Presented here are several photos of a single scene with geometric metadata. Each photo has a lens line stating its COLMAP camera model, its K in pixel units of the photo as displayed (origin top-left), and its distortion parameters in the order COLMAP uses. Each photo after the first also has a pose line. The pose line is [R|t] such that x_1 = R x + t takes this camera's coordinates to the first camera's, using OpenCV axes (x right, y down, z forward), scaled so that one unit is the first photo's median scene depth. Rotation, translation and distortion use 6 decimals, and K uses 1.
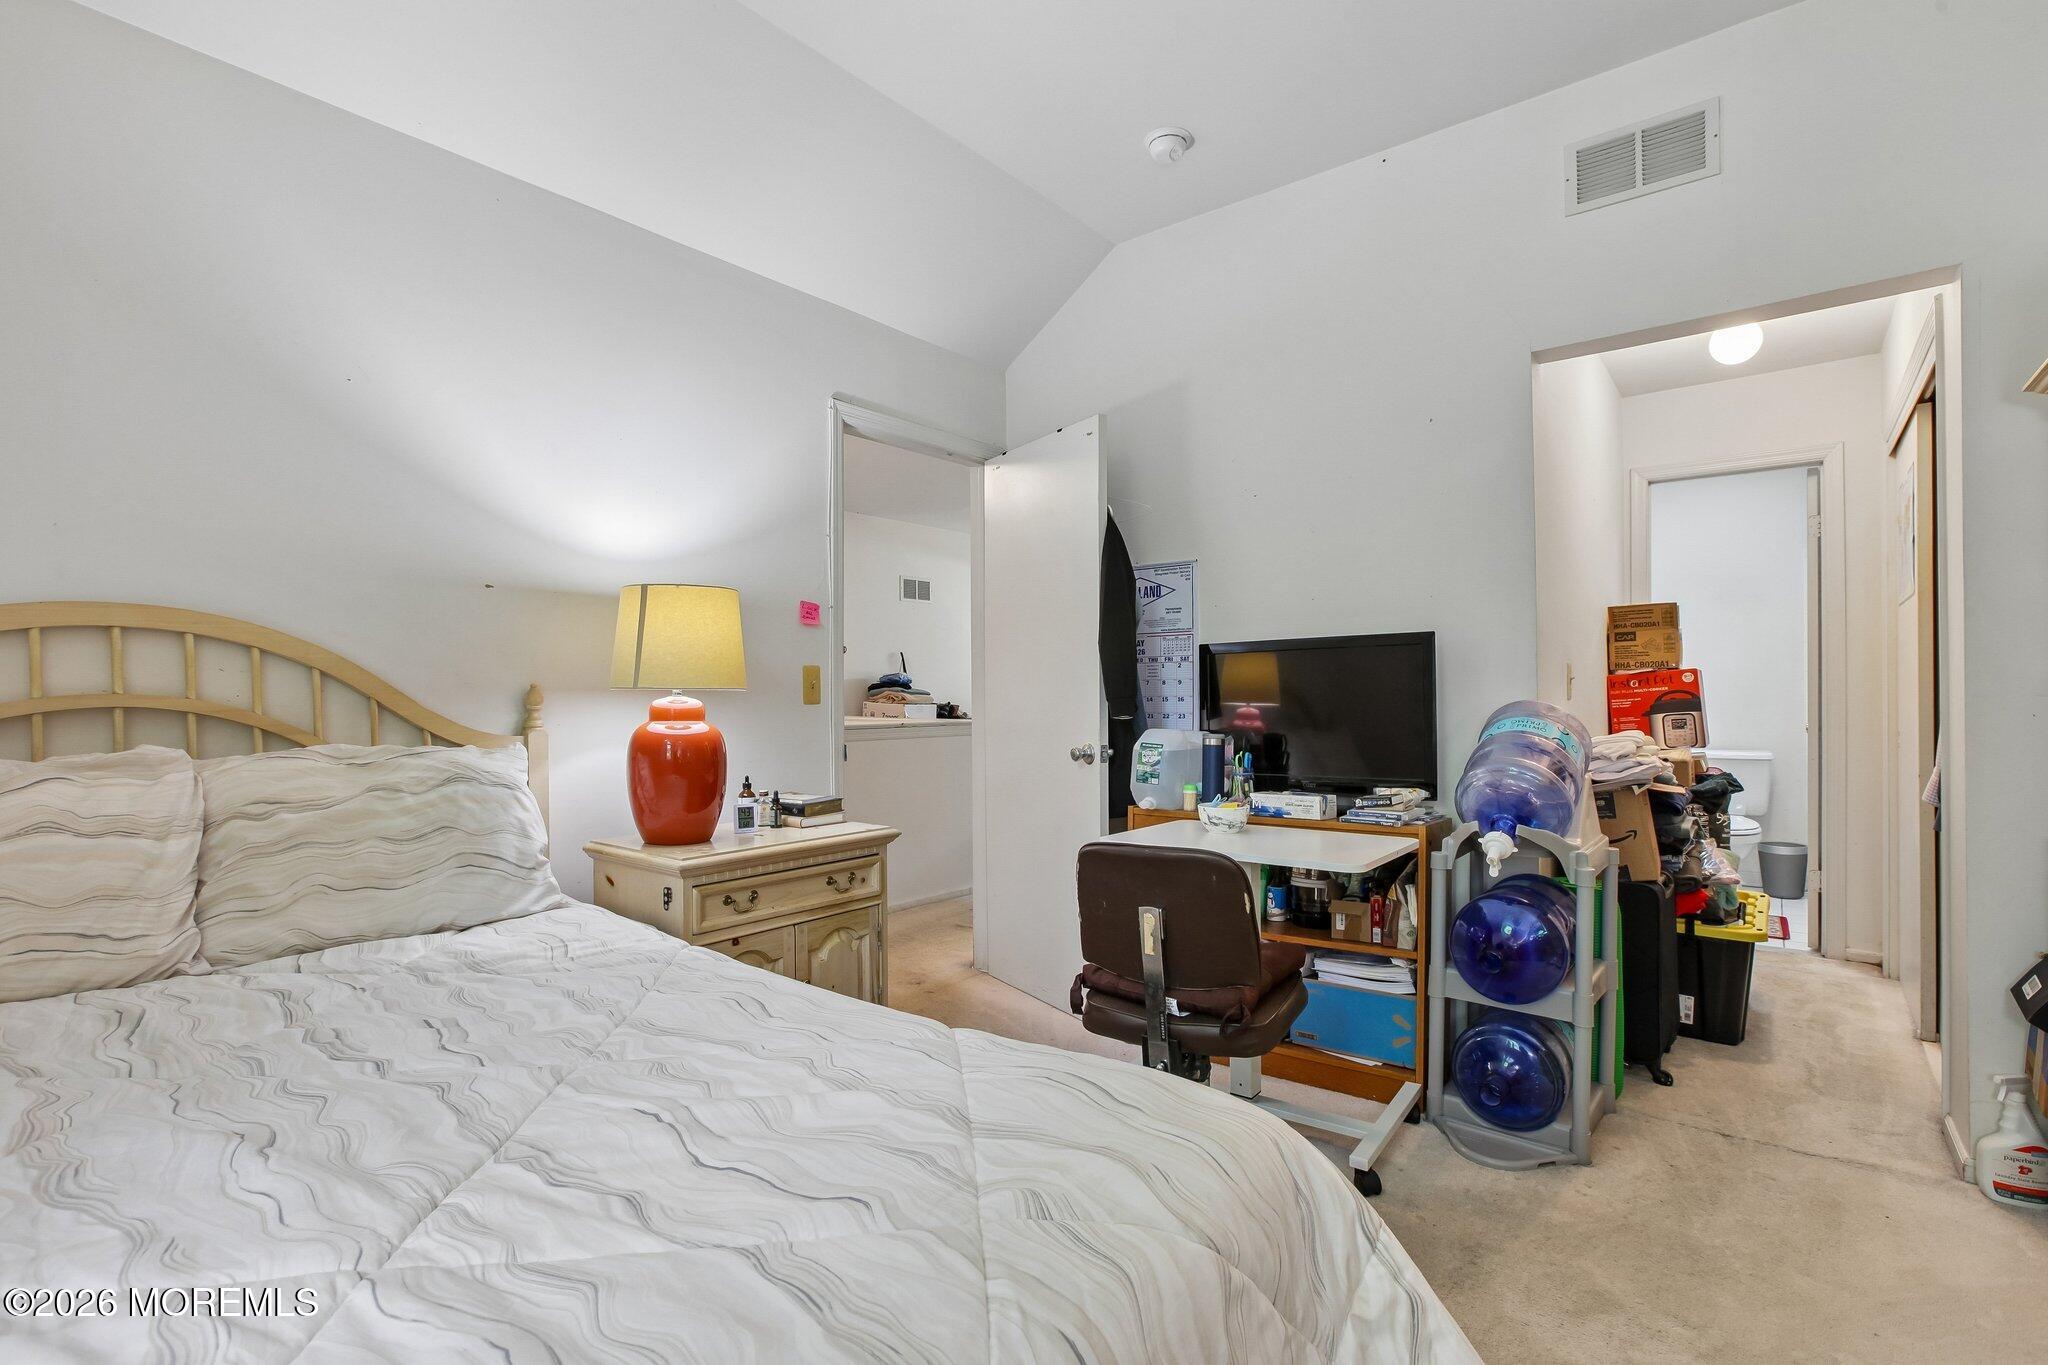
lens RADIAL K [[962.3, 0, 1023.7], [0, 962.3, 687.3], [0, 0, 1]] dist [-0.032135, 0.008315]
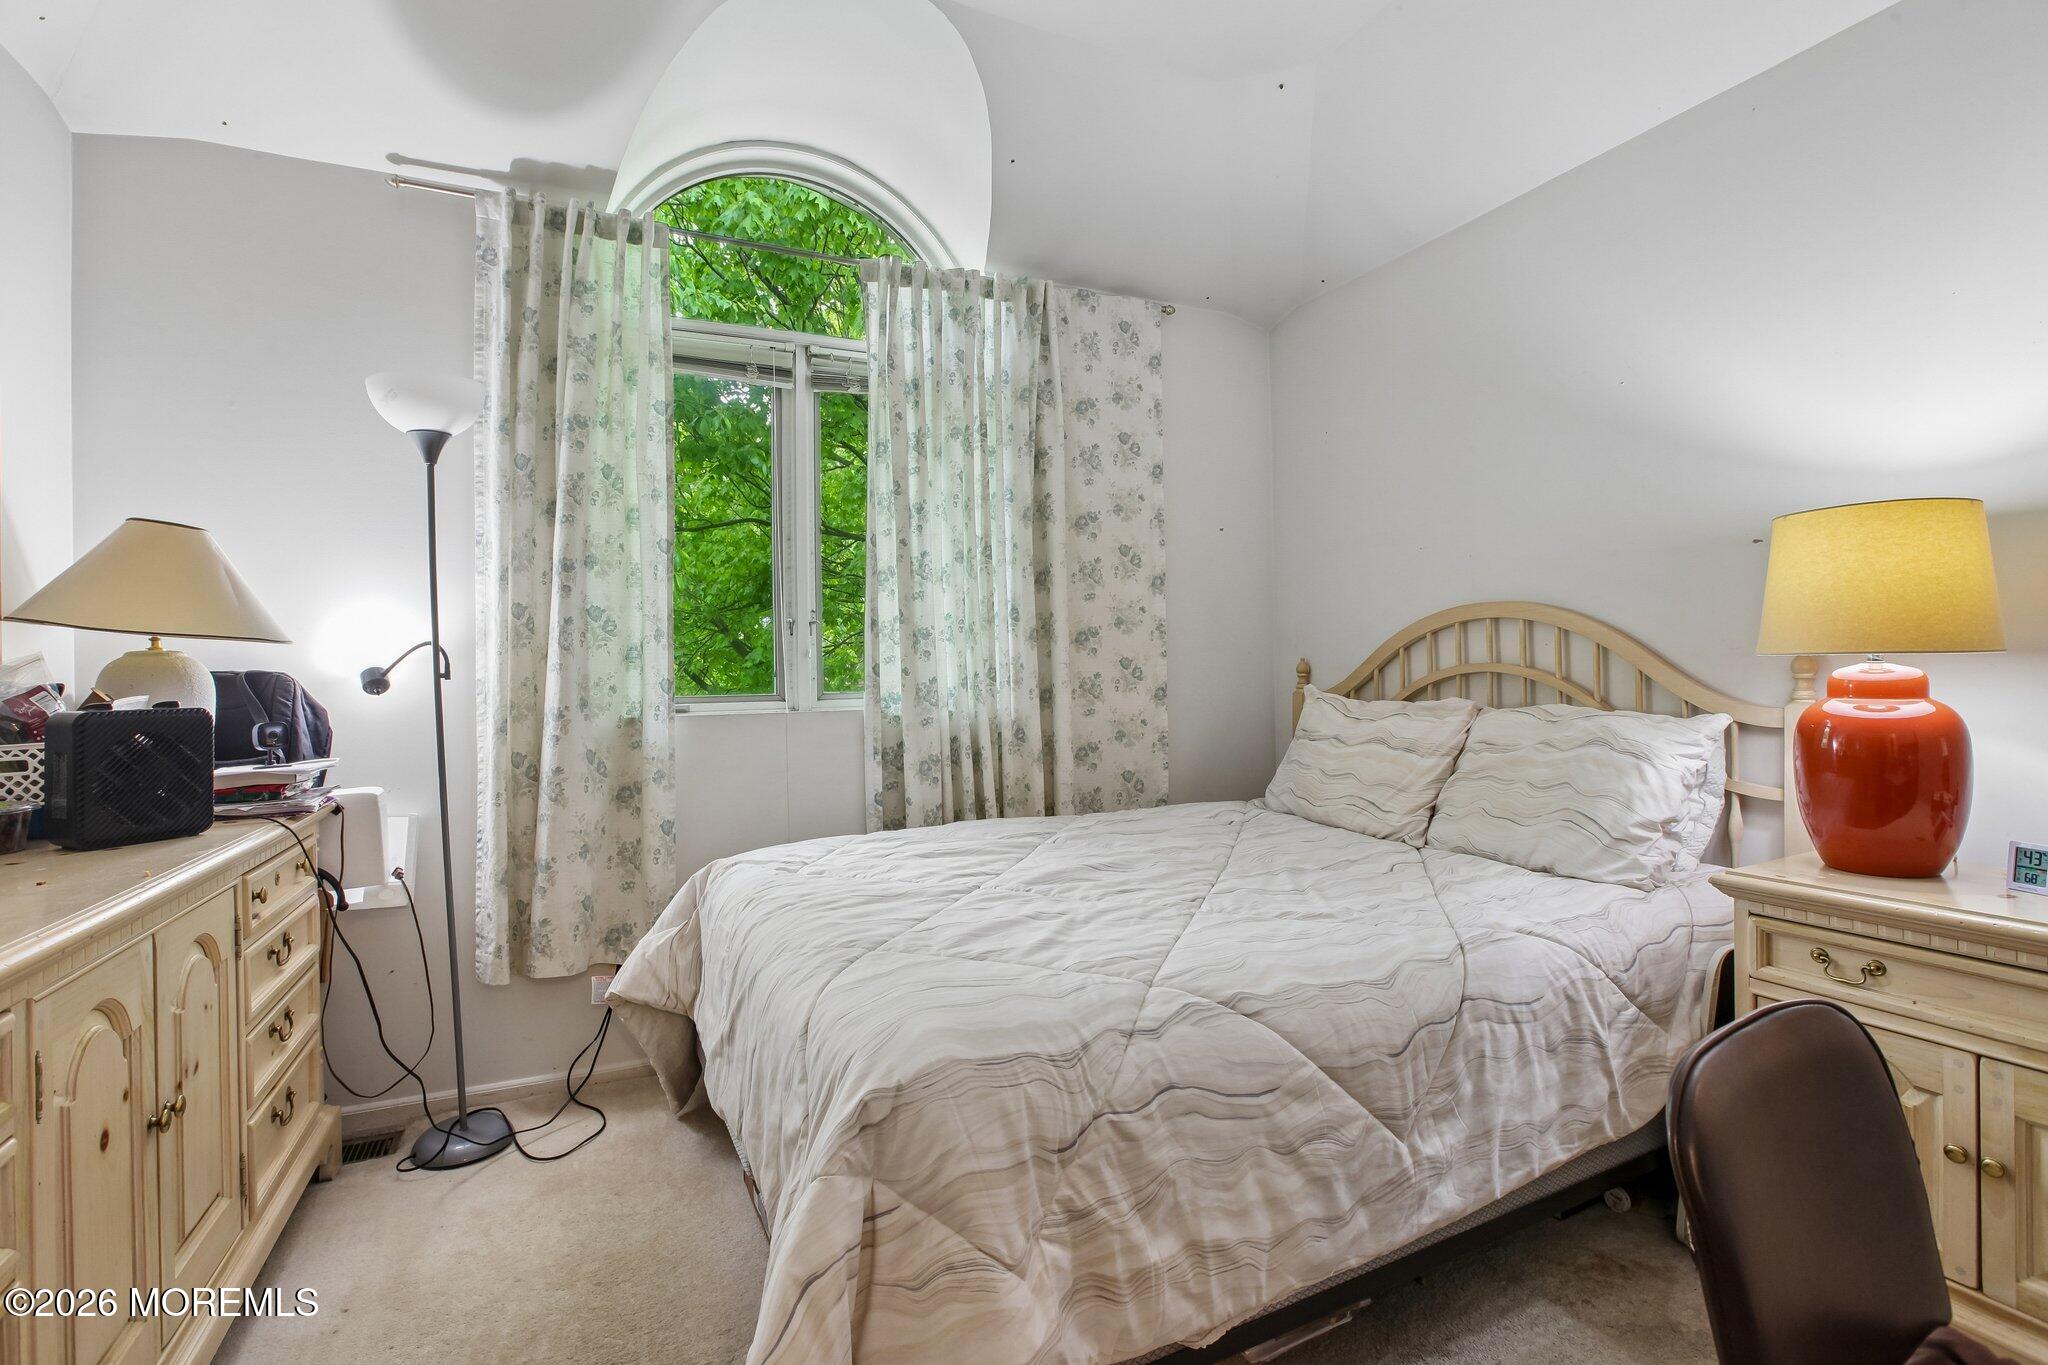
lens RADIAL K [[962.3, 0, 1027.2], [0, 962.3, 672.9], [0, 0, 1]] dist [-0.032135, 0.008315]
pose [[-0.431216, 0.008669, -0.902207, 0.542115], [0.014416, 0.999892, 0.002717, 0.005771], [0.902134, -0.011834, -0.431295, 0.754267]]
